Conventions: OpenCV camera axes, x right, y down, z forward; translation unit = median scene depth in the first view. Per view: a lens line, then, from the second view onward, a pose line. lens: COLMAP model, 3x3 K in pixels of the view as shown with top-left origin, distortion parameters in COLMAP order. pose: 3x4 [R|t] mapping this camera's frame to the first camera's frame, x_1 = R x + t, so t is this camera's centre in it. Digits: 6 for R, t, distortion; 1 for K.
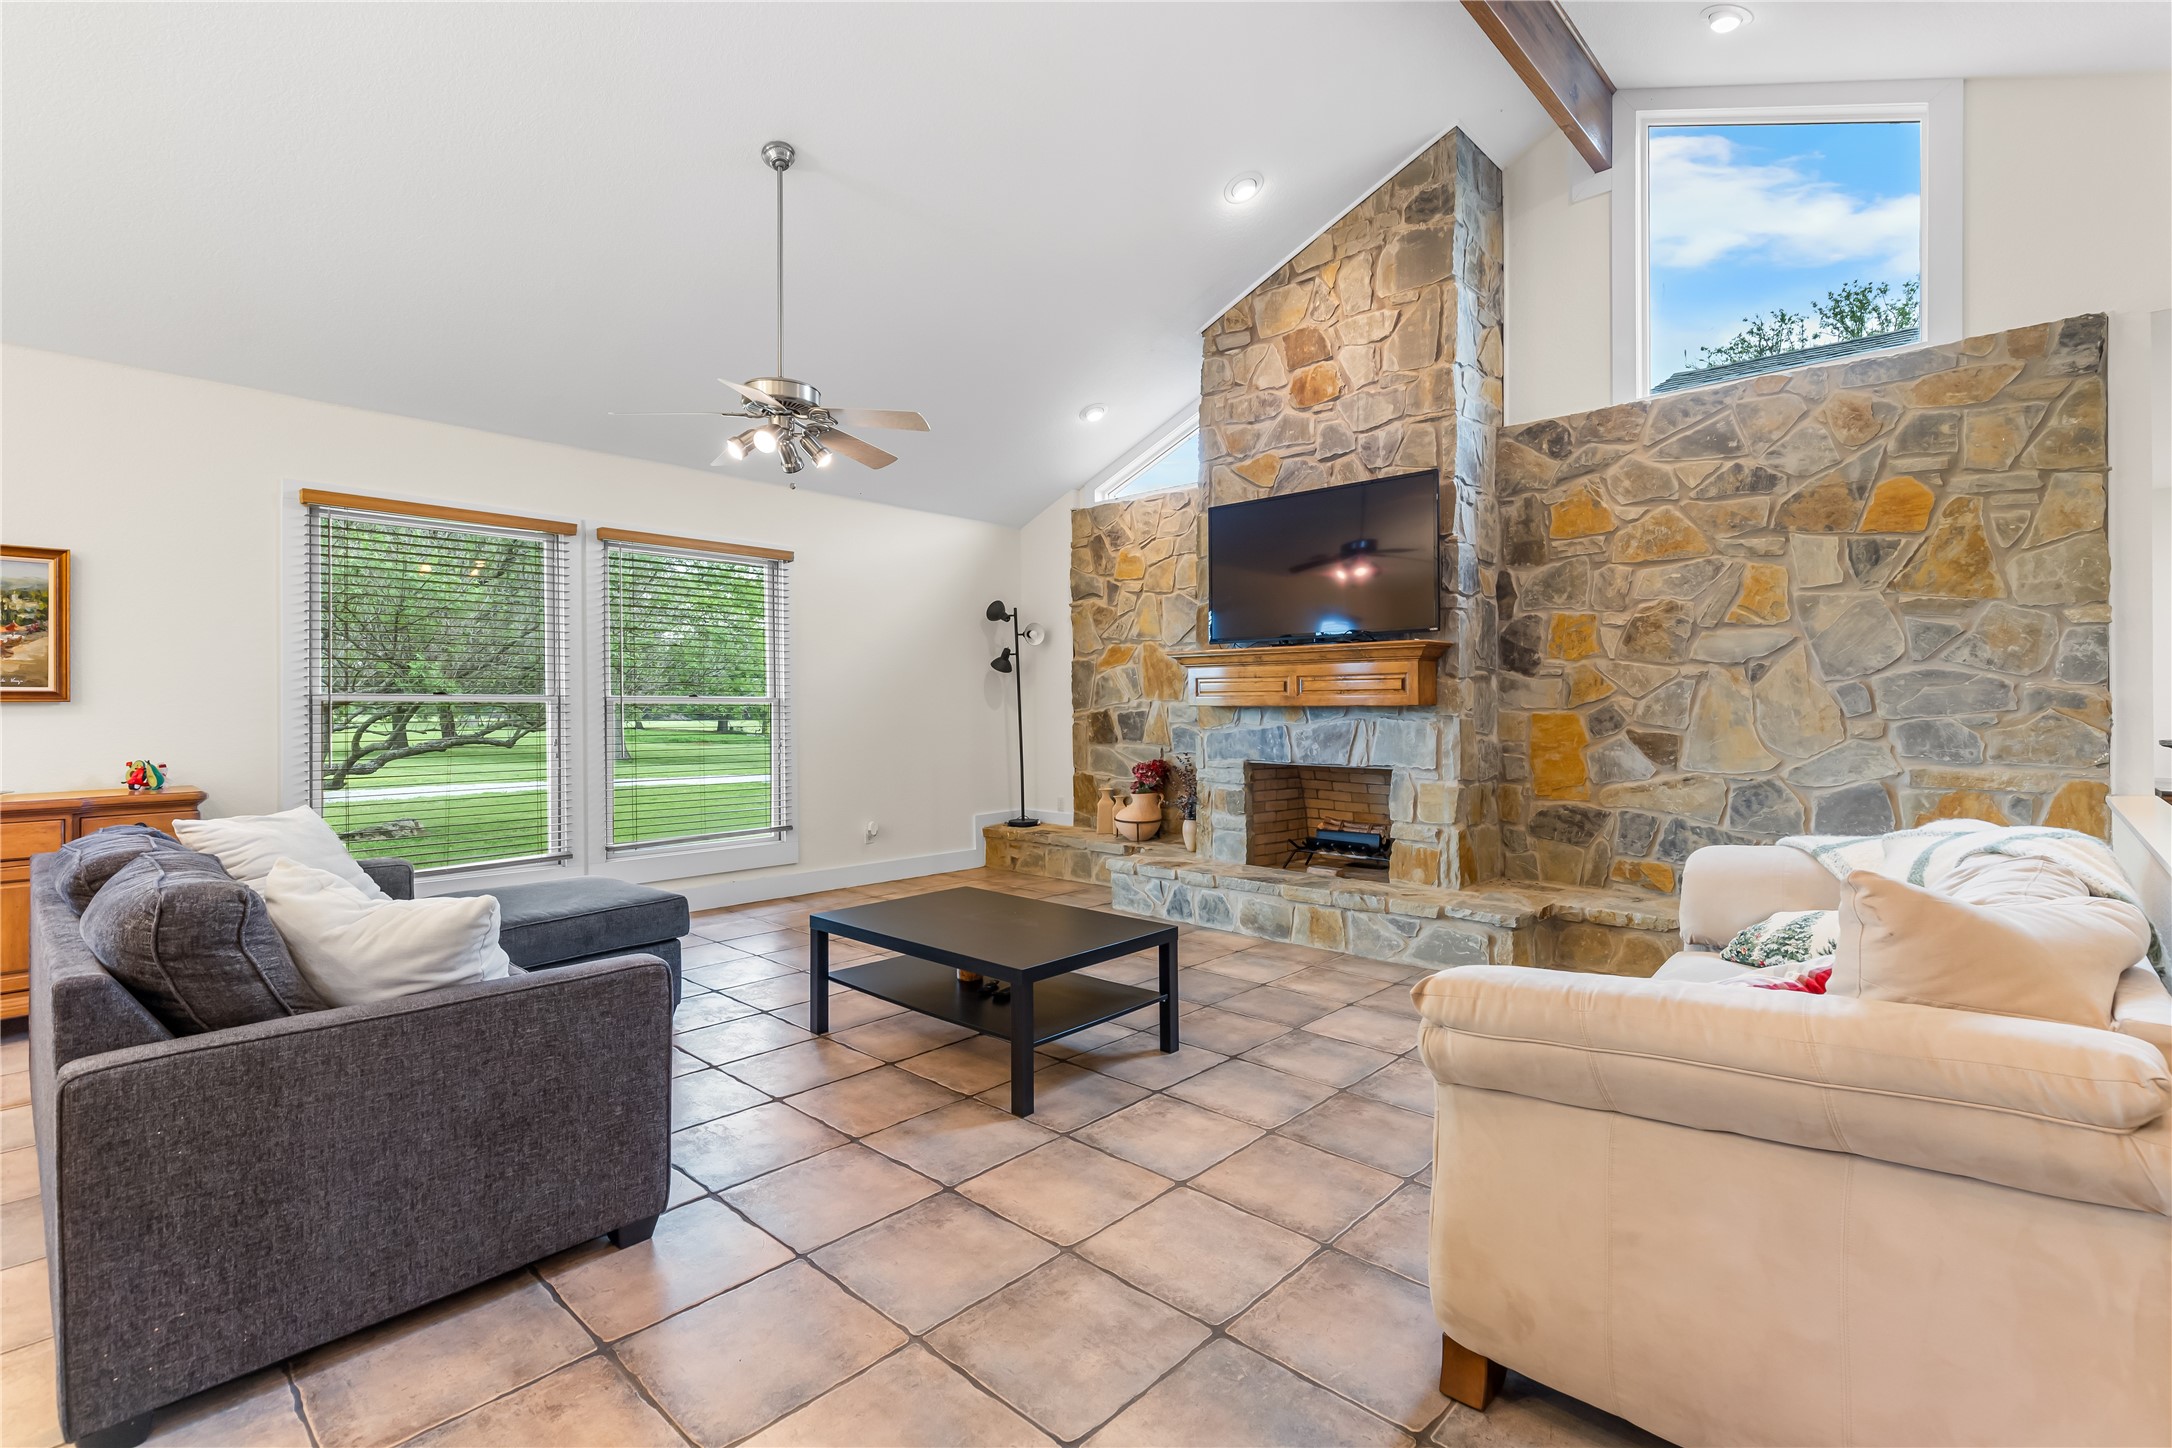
lens RADIAL K [[991.2, 0, 1093.8], [0, 991.2, 703.3], [0, 0, 1]] dist [0.010833, -0.002184]
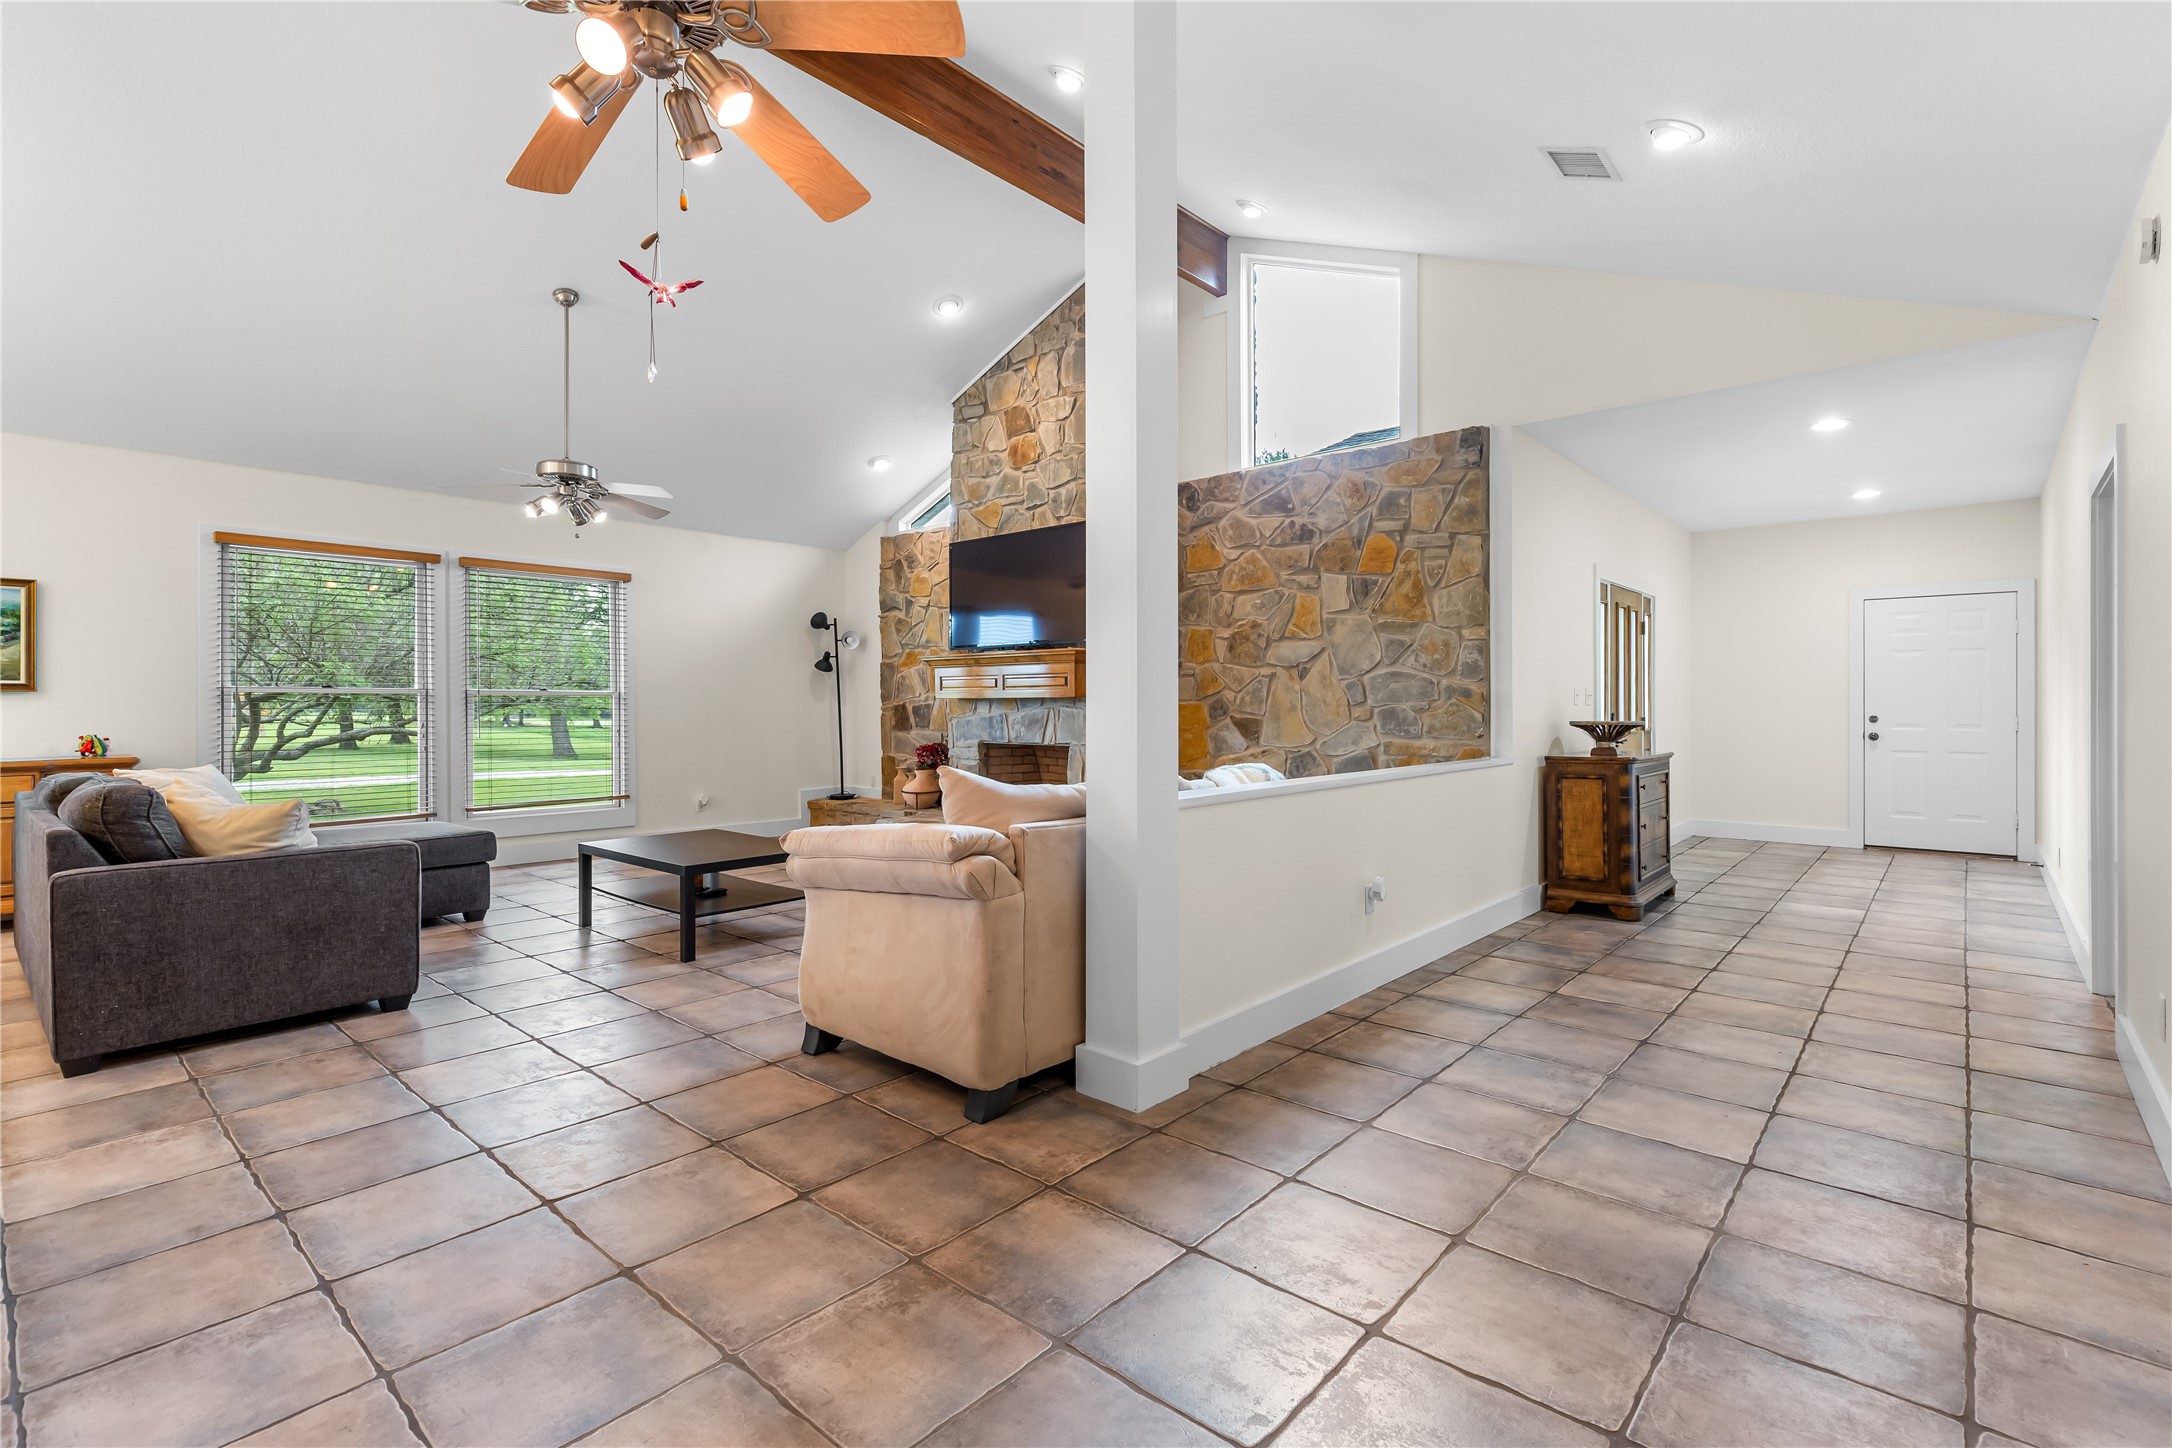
lens RADIAL K [[991.2, 0, 1091.8], [0, 991.2, 703.9], [0, 0, 1]] dist [0.010833, -0.002184]
pose [[0.999634, 0.001410, 0.027027, 0.308755], [-0.001416, 0.999999, 0.000181, 0.010940], [-0.027027, -0.000219, 0.999635, -0.329442]]
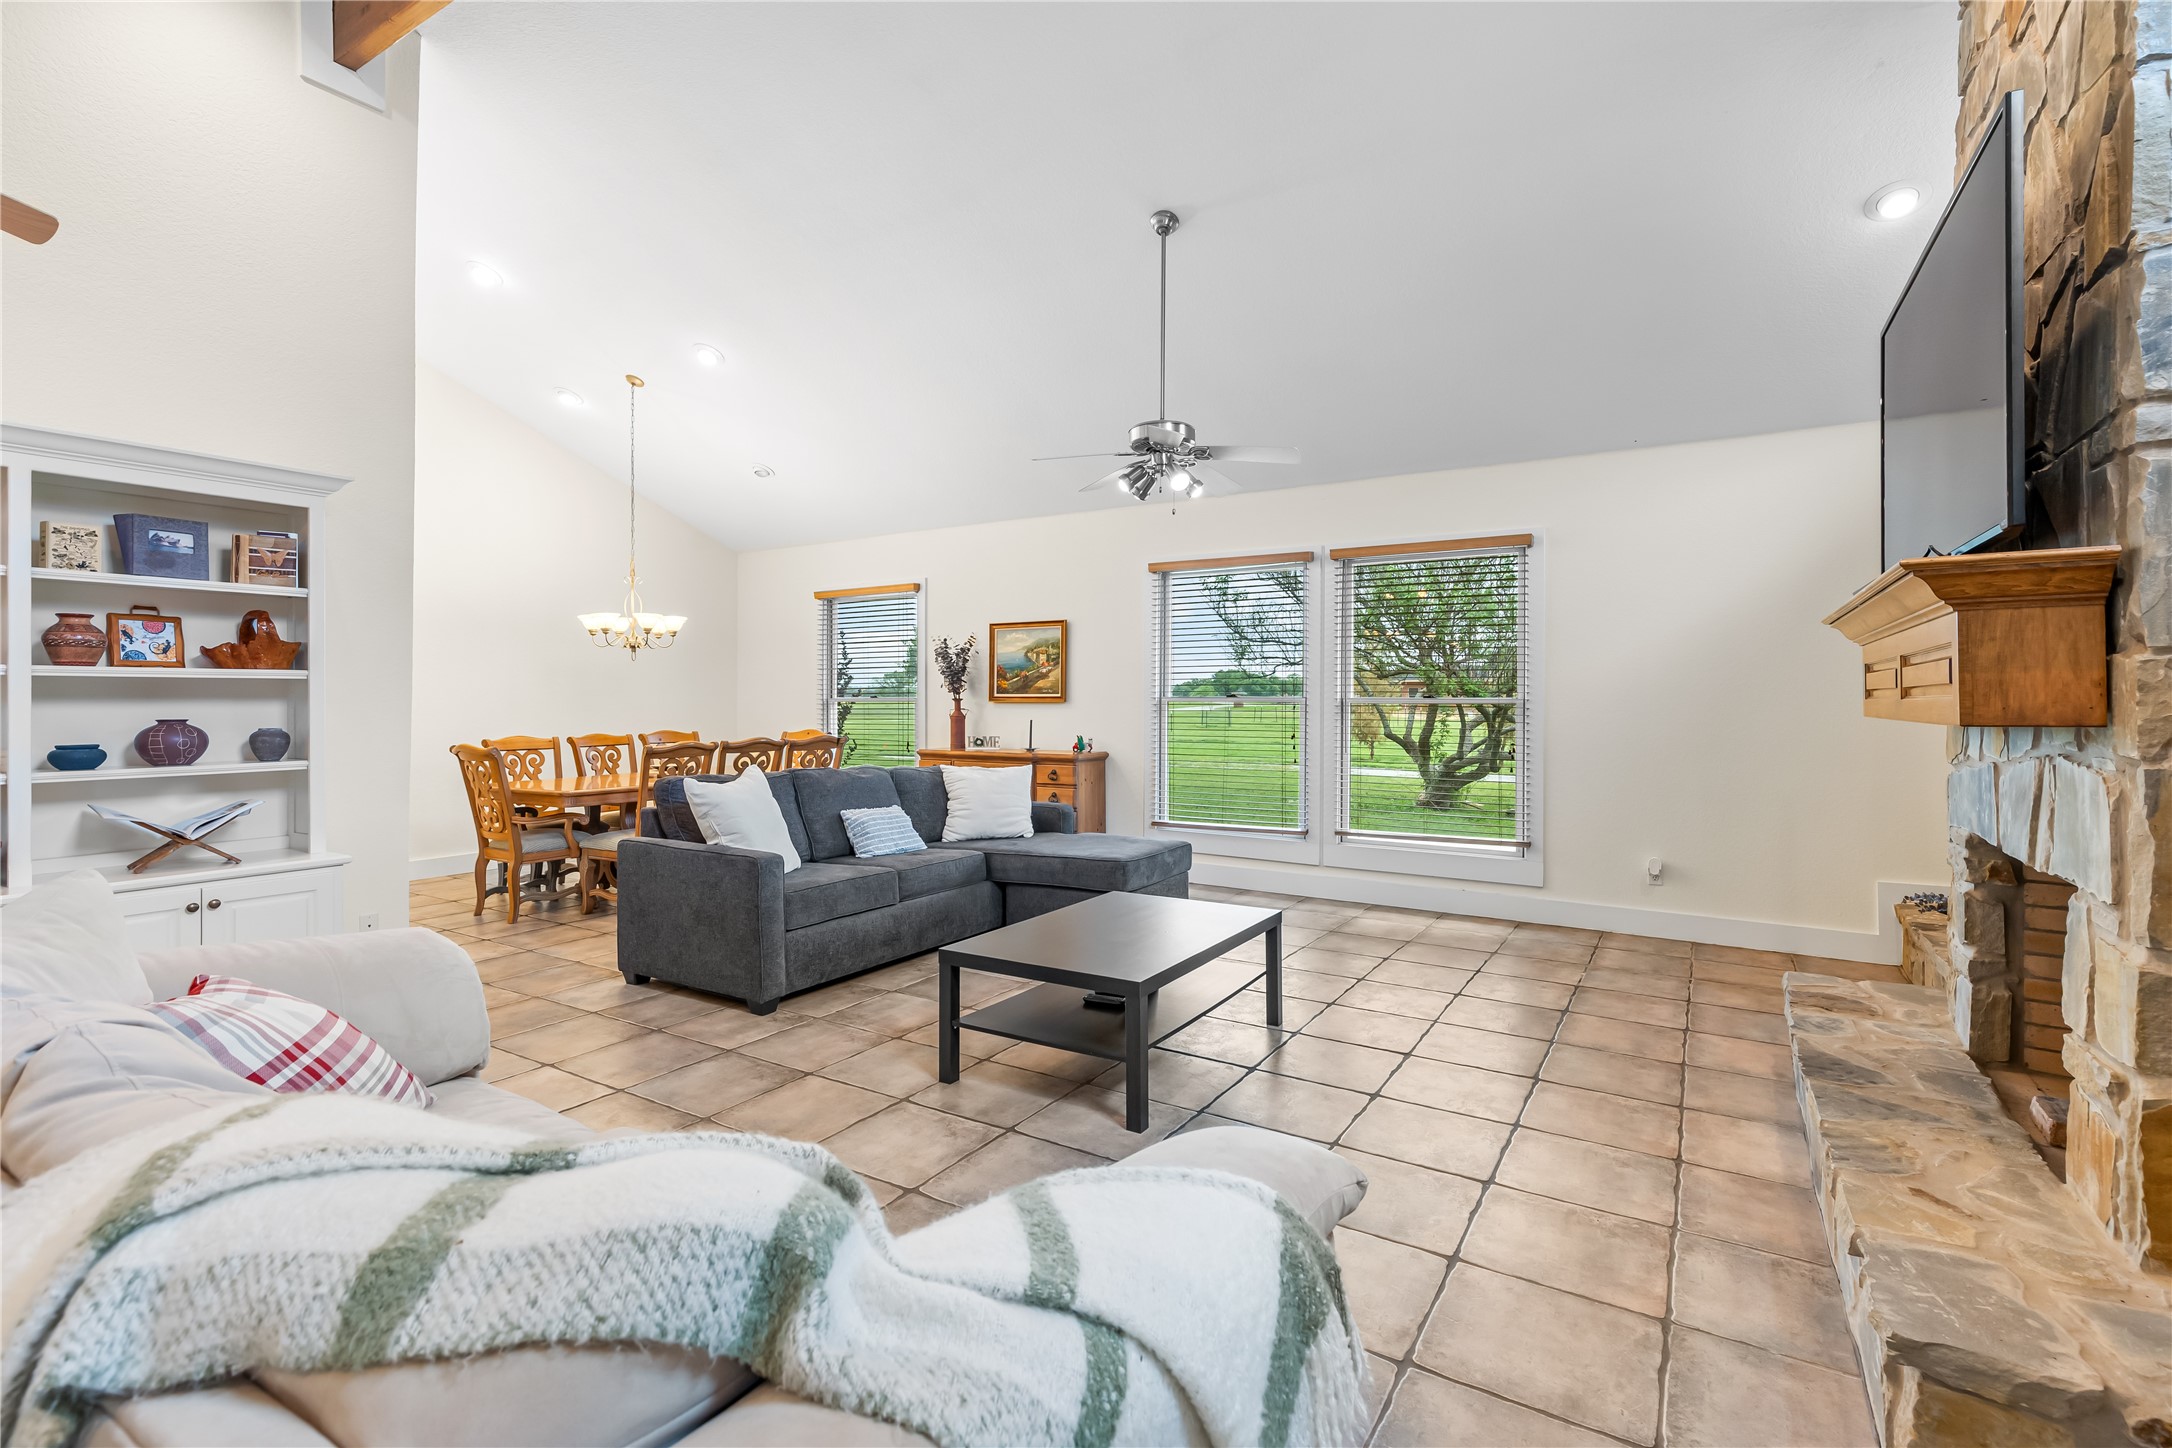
lens RADIAL K [[991.2, 0, 1097.5], [0, 991.2, 700.2], [0, 0, 1]] dist [0.010833, -0.002184]
pose [[0.193078, 0.004377, -0.981174, 0.638543], [-0.001535, 0.999990, 0.004159, -0.009928], [0.981182, 0.000703, 0.193083, 0.579499]]
